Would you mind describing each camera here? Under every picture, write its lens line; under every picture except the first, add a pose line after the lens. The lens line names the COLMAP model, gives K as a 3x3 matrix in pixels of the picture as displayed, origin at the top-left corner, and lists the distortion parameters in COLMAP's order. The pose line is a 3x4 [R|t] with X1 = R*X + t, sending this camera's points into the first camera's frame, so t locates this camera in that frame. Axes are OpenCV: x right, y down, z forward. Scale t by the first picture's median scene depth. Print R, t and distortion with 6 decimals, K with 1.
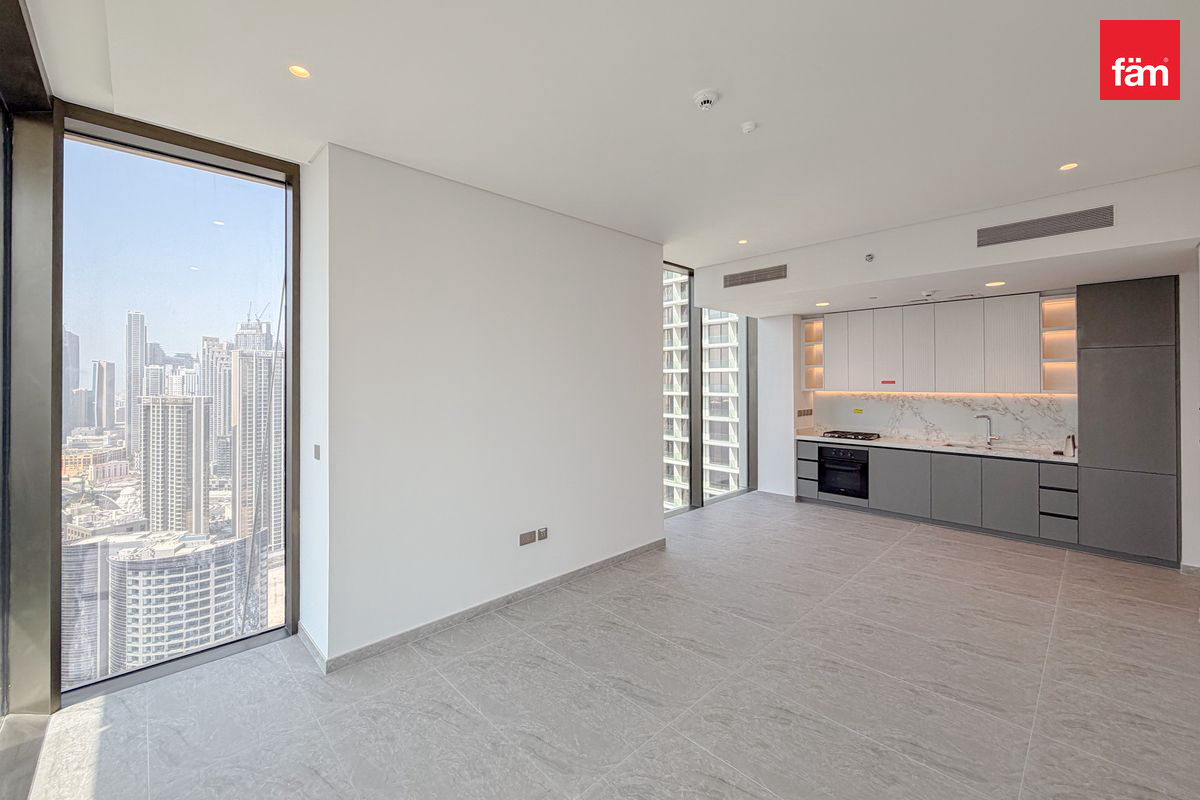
lens RADIAL K [[476.0, 0, 601.6], [0, 476.0, 381.1], [0, 0, 1]] dist [0.000212, 0.000033]
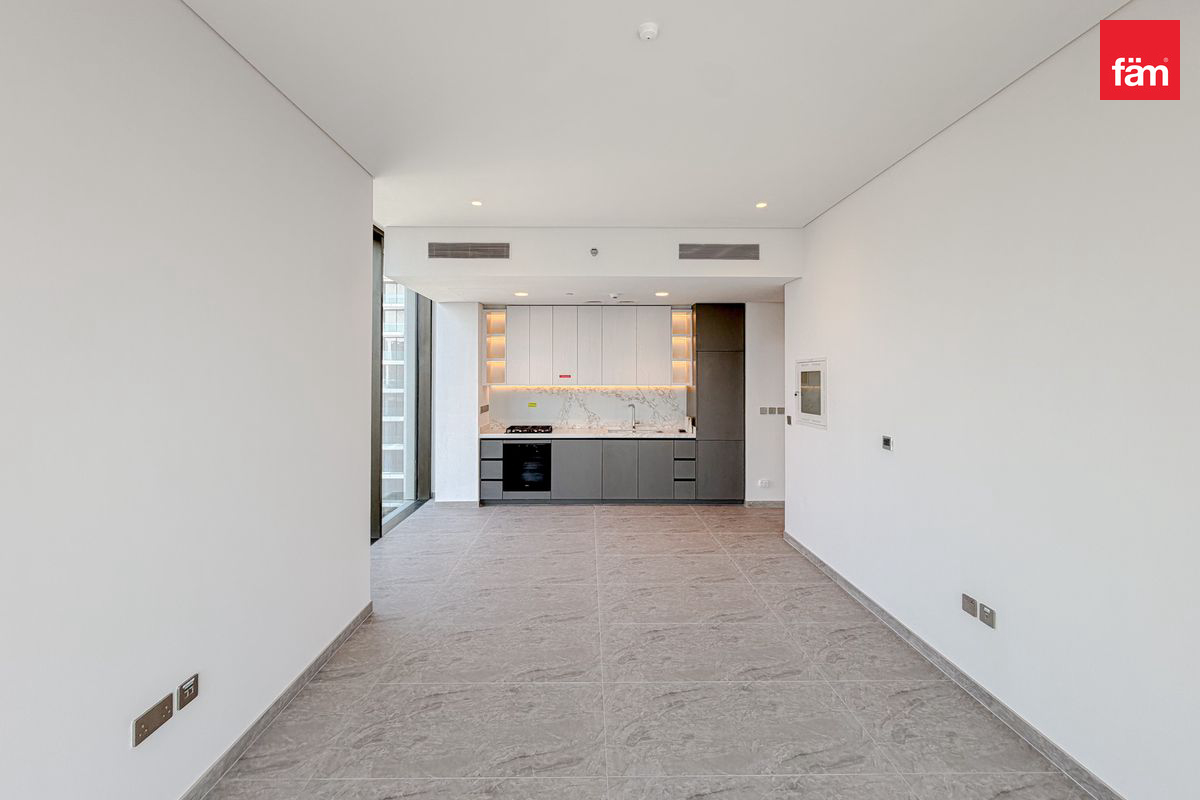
lens RADIAL K [[475.6, 0, 593.7], [0, 475.6, 372.0], [0, 0, 1]] dist [-0.000982, -0.000266]
pose [[0.688630, 0.008486, 0.725063, -0.123422], [-0.003918, 0.999960, -0.007982, 0.001075], [-0.725102, 0.002656, 0.688636, 0.240214]]
